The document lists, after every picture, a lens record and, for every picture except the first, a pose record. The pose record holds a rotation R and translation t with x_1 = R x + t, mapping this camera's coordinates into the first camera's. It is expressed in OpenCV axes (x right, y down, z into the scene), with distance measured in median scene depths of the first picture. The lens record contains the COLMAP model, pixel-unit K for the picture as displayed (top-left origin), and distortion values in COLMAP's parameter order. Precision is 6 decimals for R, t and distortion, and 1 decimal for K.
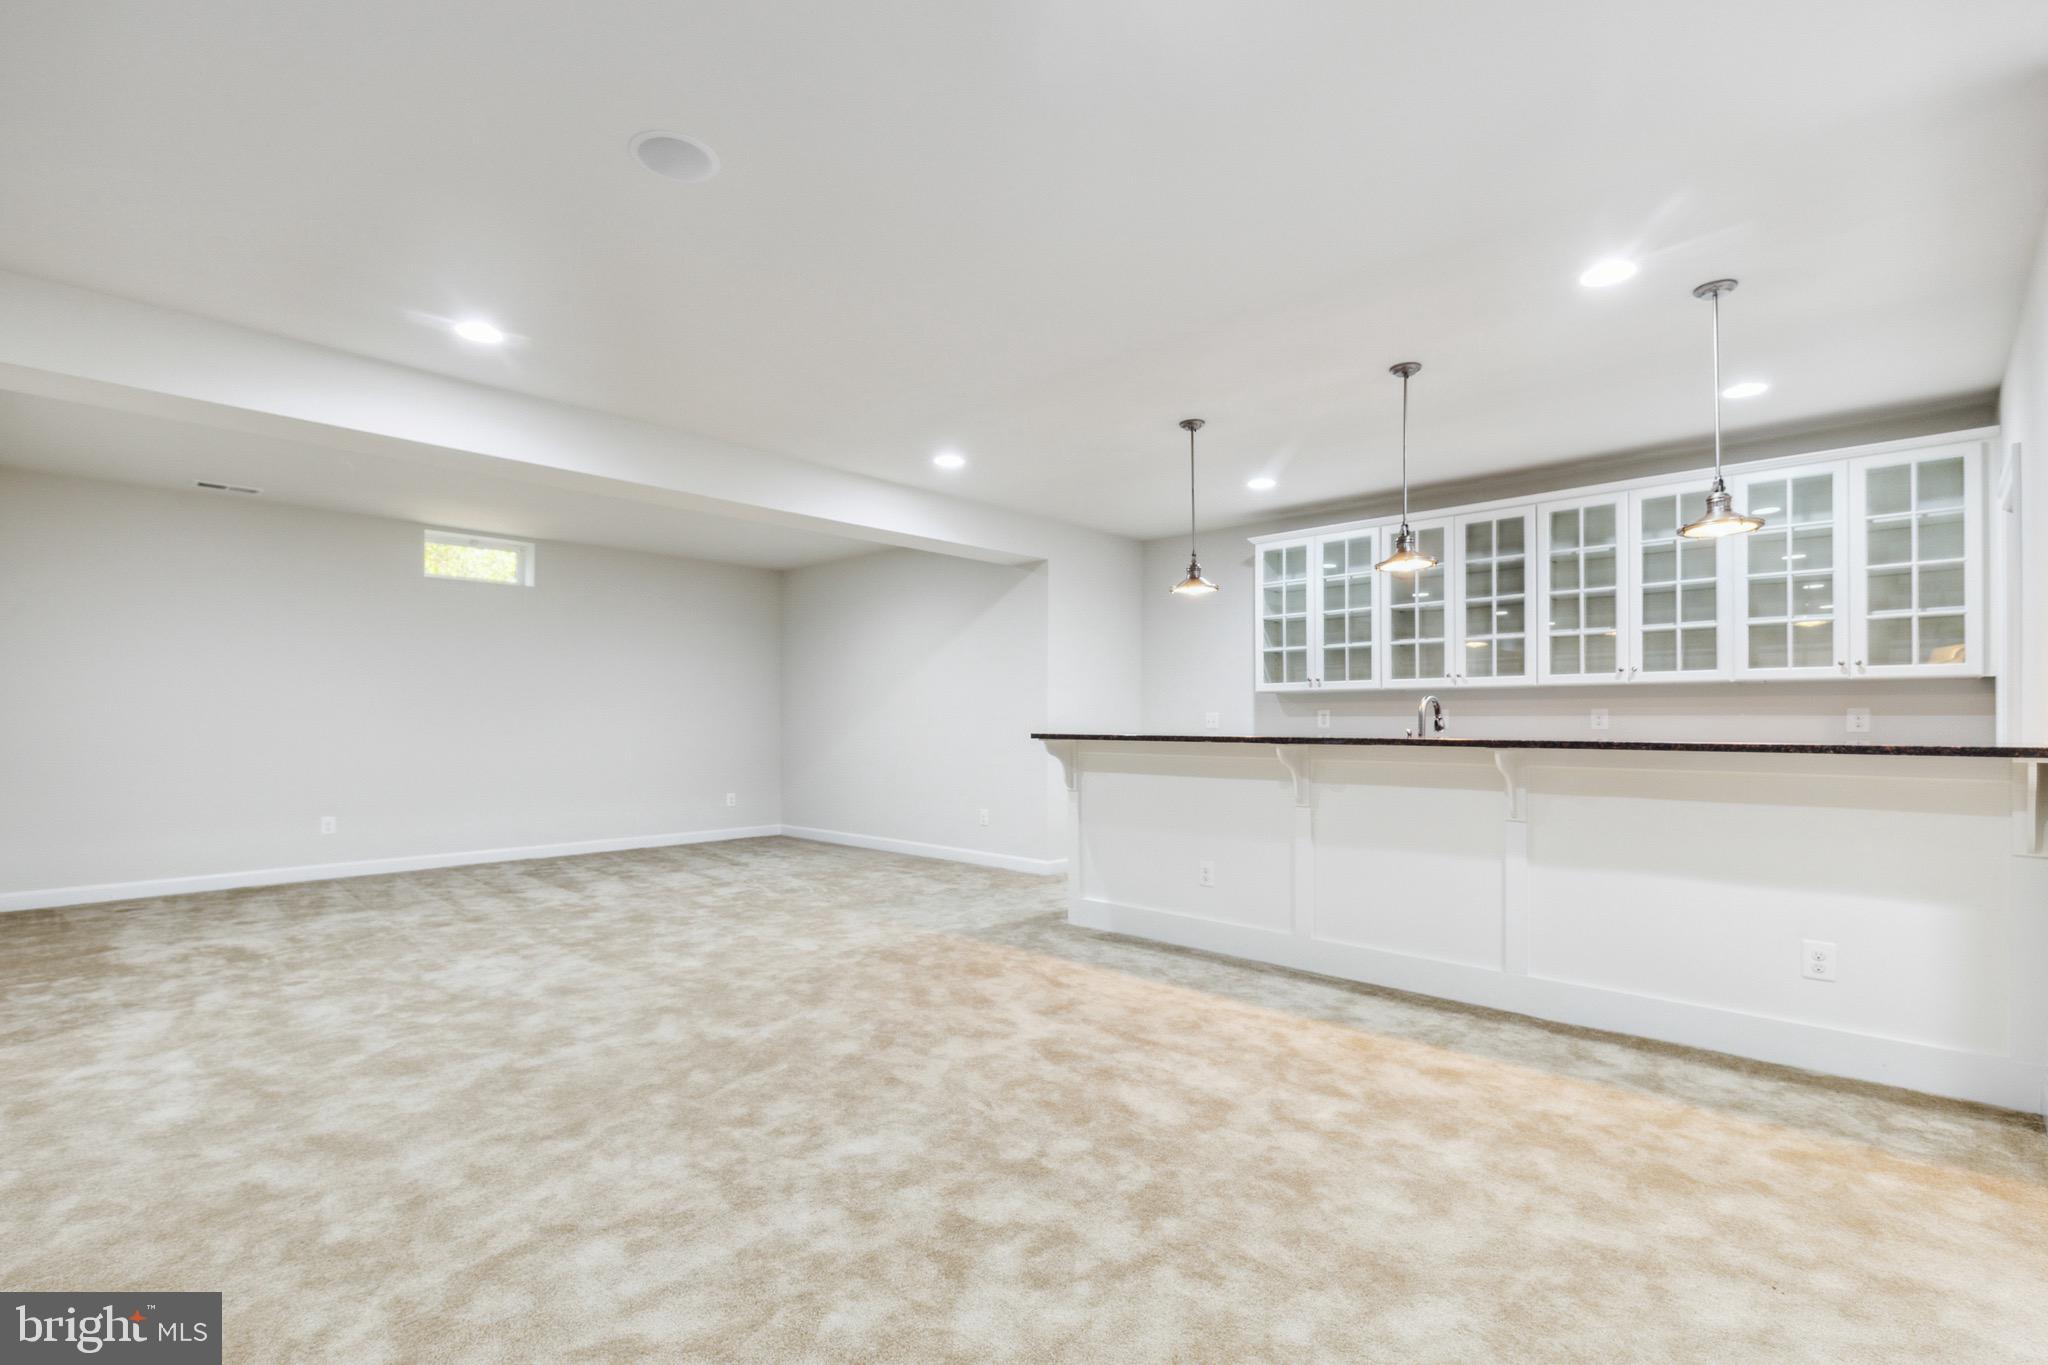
lens RADIAL K [[954.3, 0, 1027.6], [0, 954.3, 714.6], [0, 0, 1]] dist [0.000987, 0.000408]
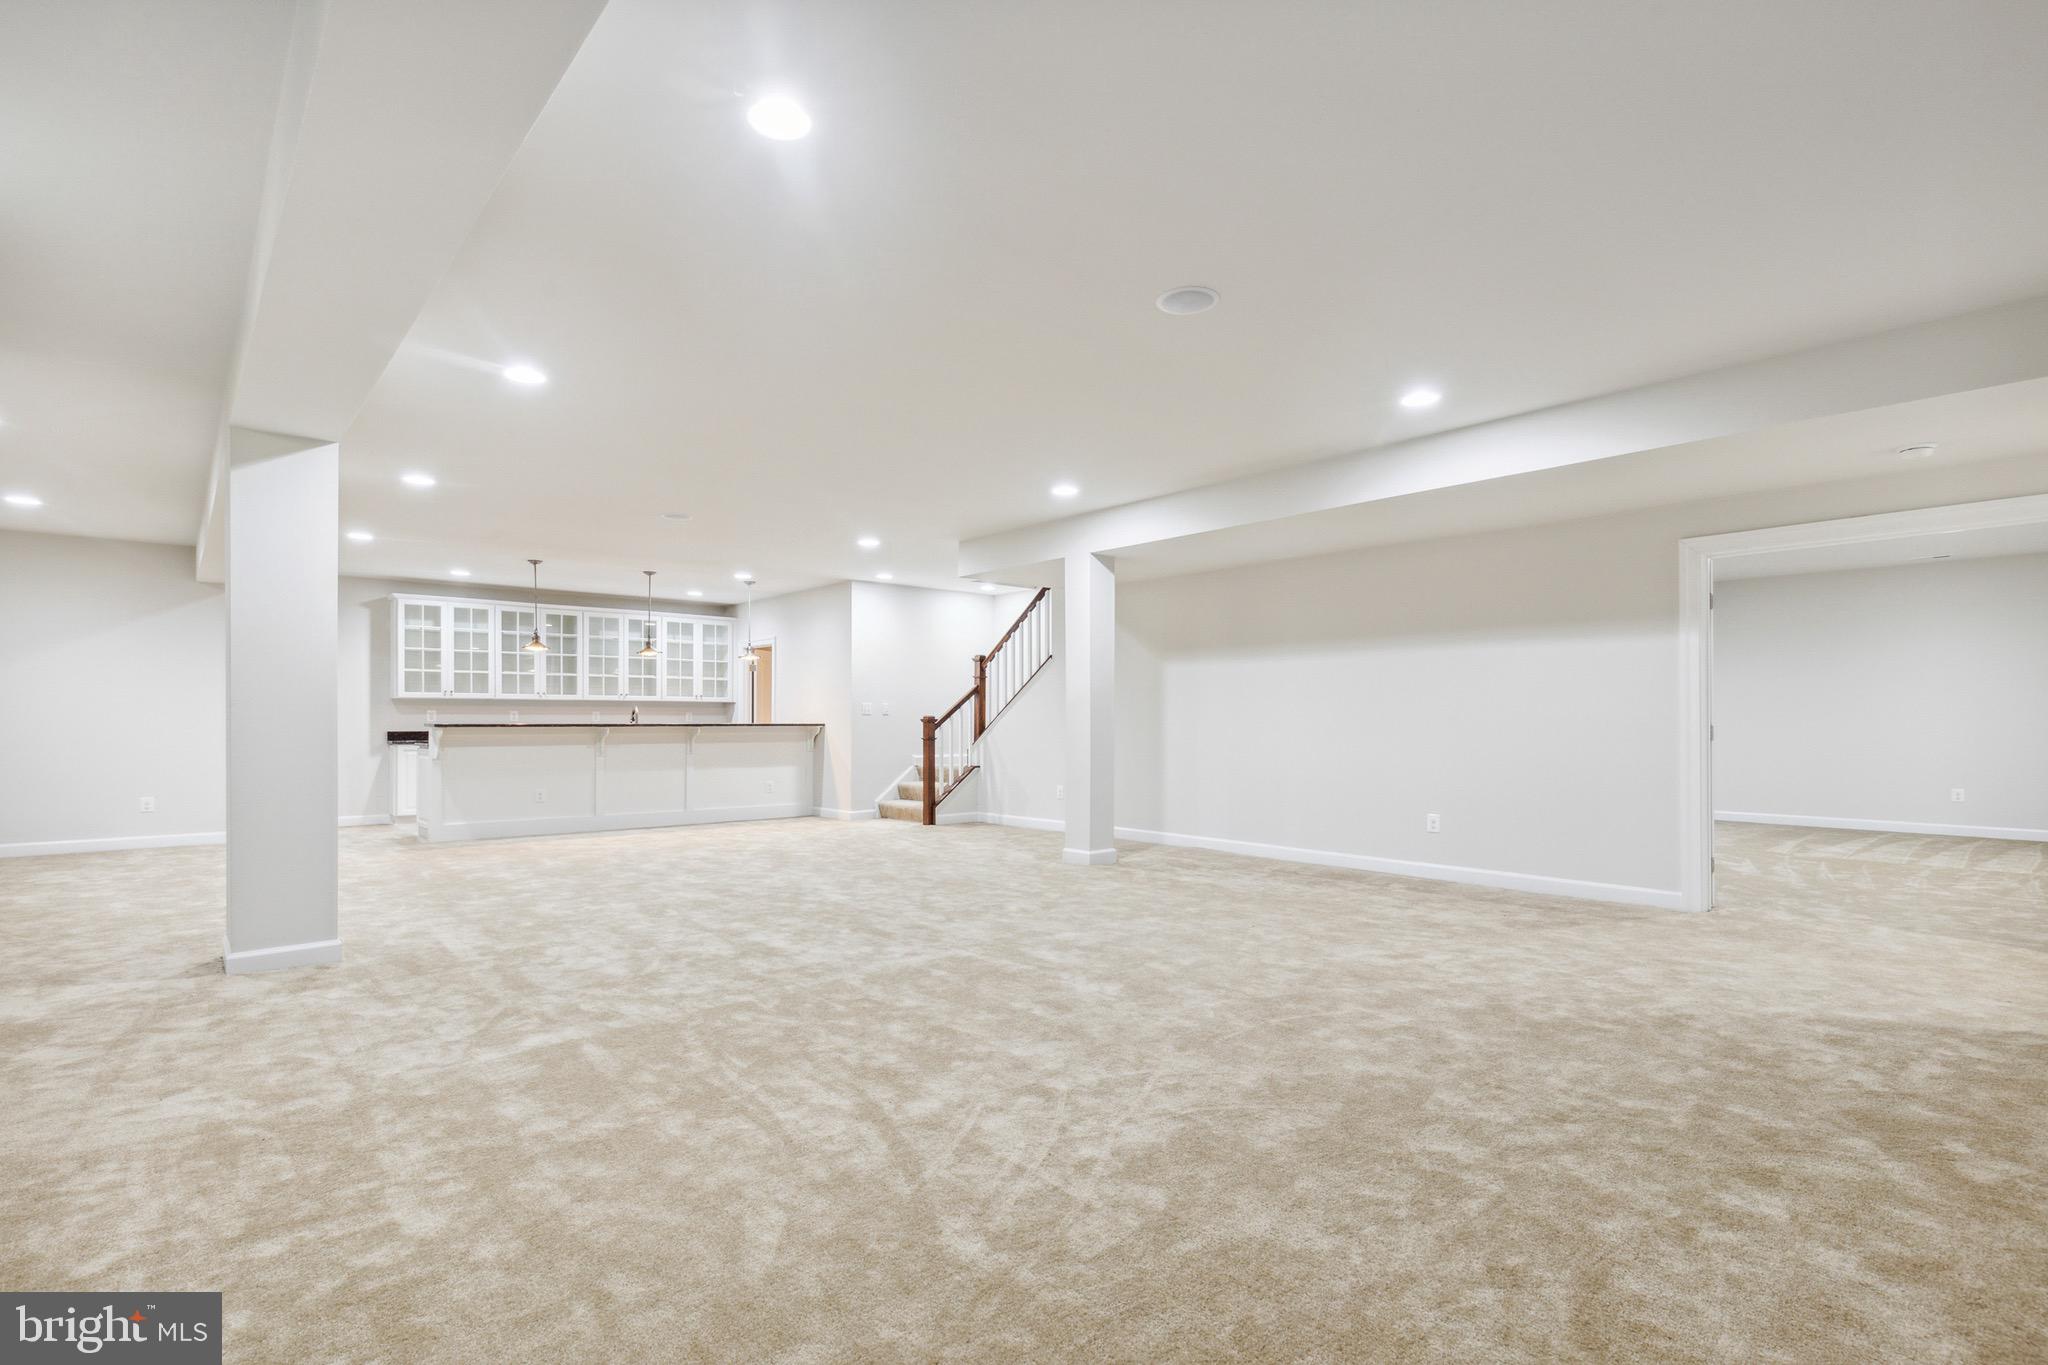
lens RADIAL K [[949.0, 0, 1009.9], [0, 949.0, 708.6], [0, 0, 1]] dist [-0.000882, 0.000041]
pose [[0.108309, 0.006297, 0.994097, -1.384140], [-0.004429, 0.999973, -0.005852, -0.003324], [-0.994107, -0.003769, 0.108334, -0.128454]]
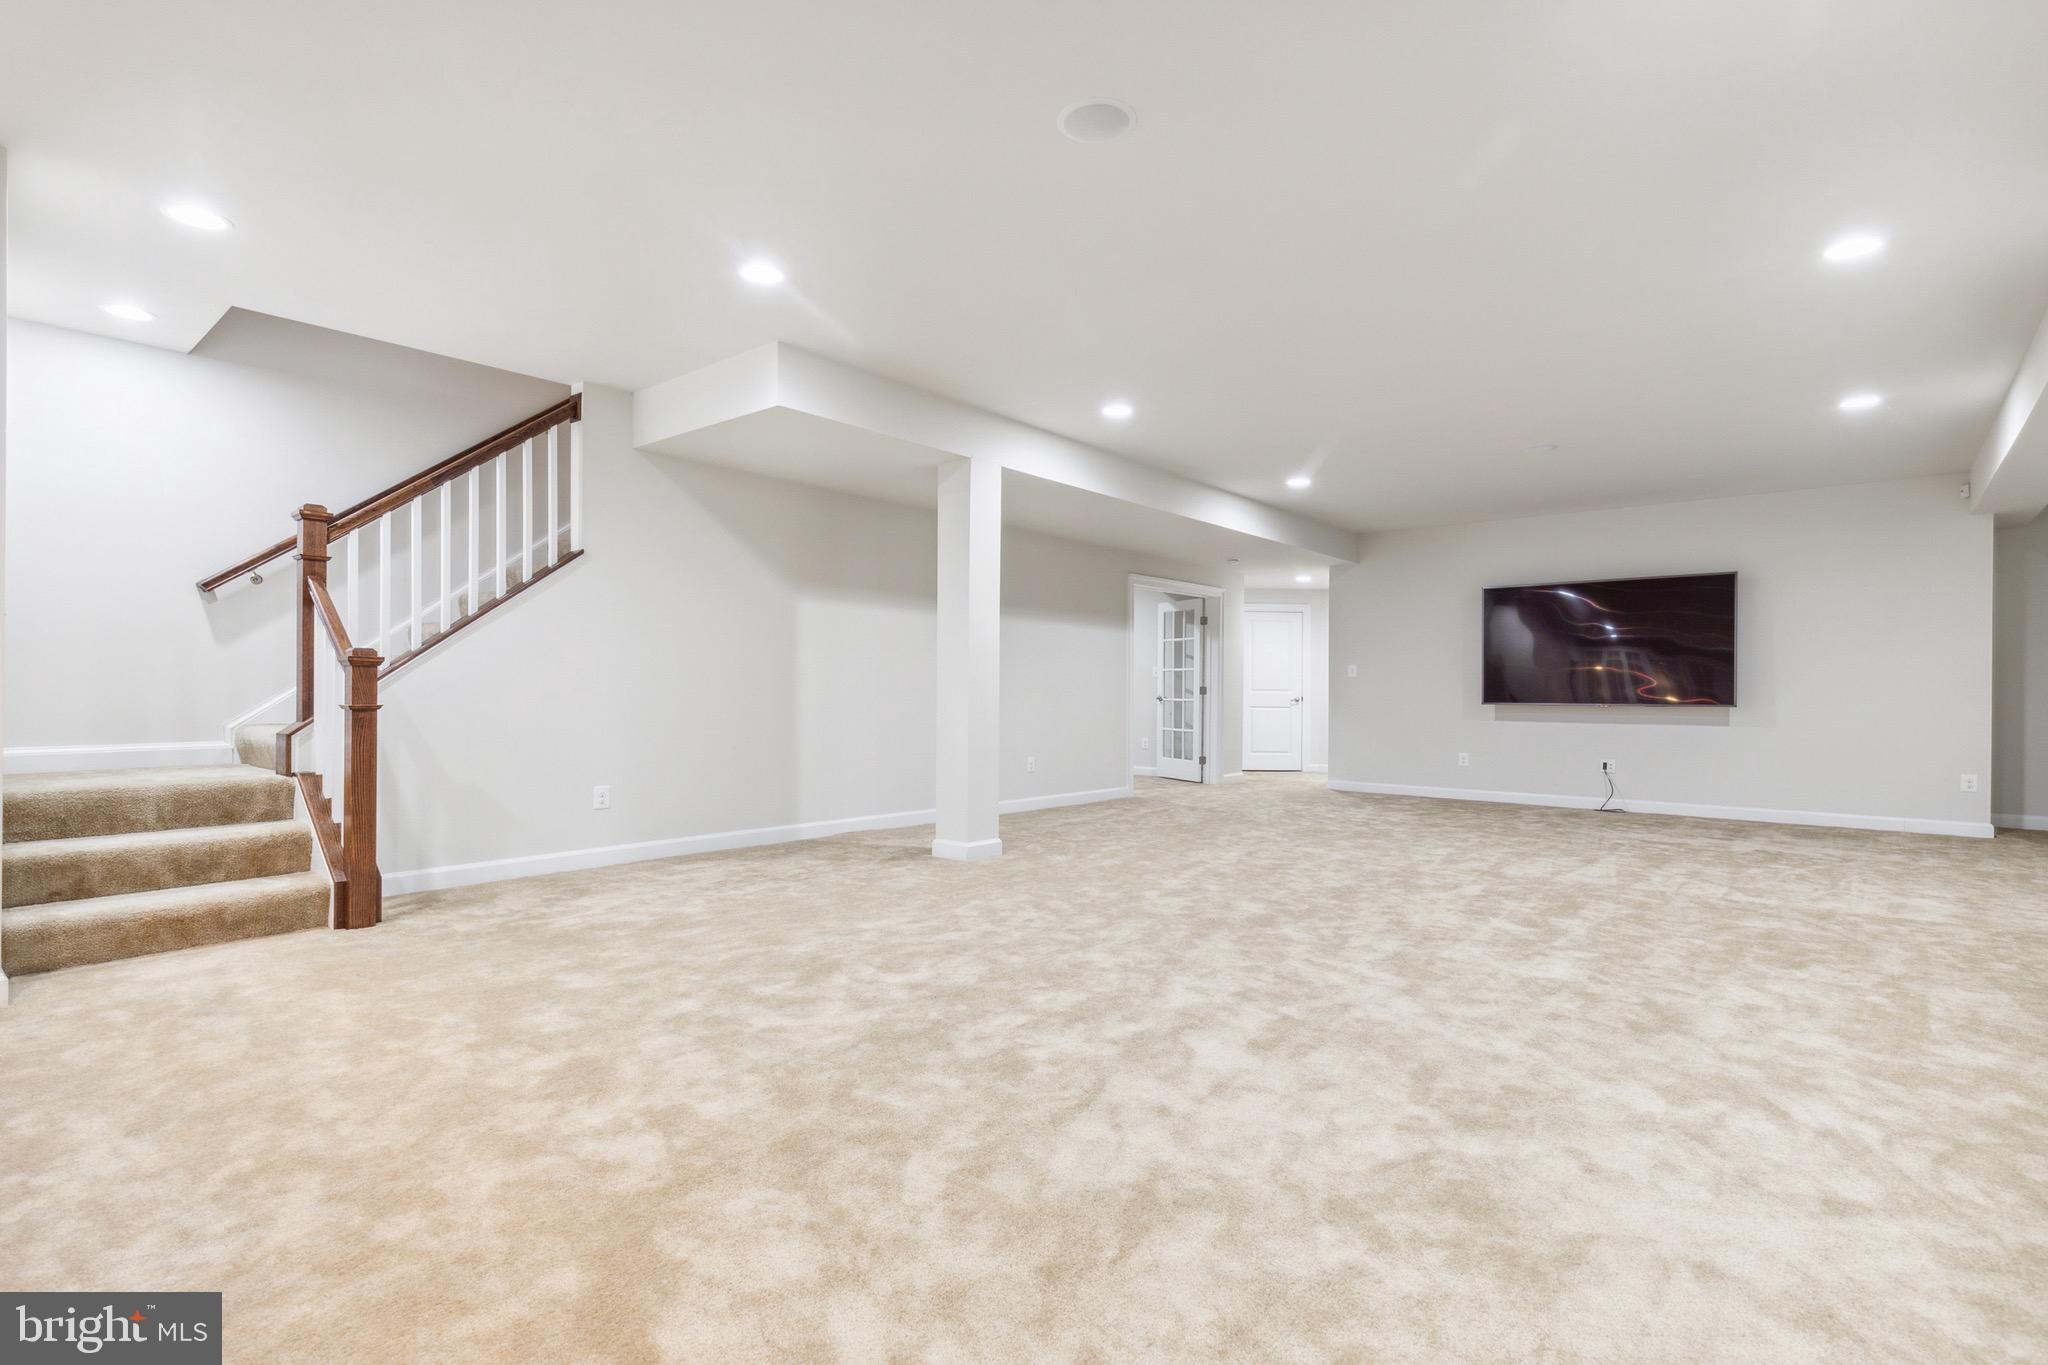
lens RADIAL K [[979.6, 0, 1014.0], [0, 979.6, 696.9], [0, 0, 1]] dist [0.008418, -0.000209]
pose [[-0.999496, -0.007585, -0.030825, -0.127653], [-0.007472, 0.999965, -0.003788, 0.032972], [0.030853, -0.003556, -0.999518, 0.938944]]
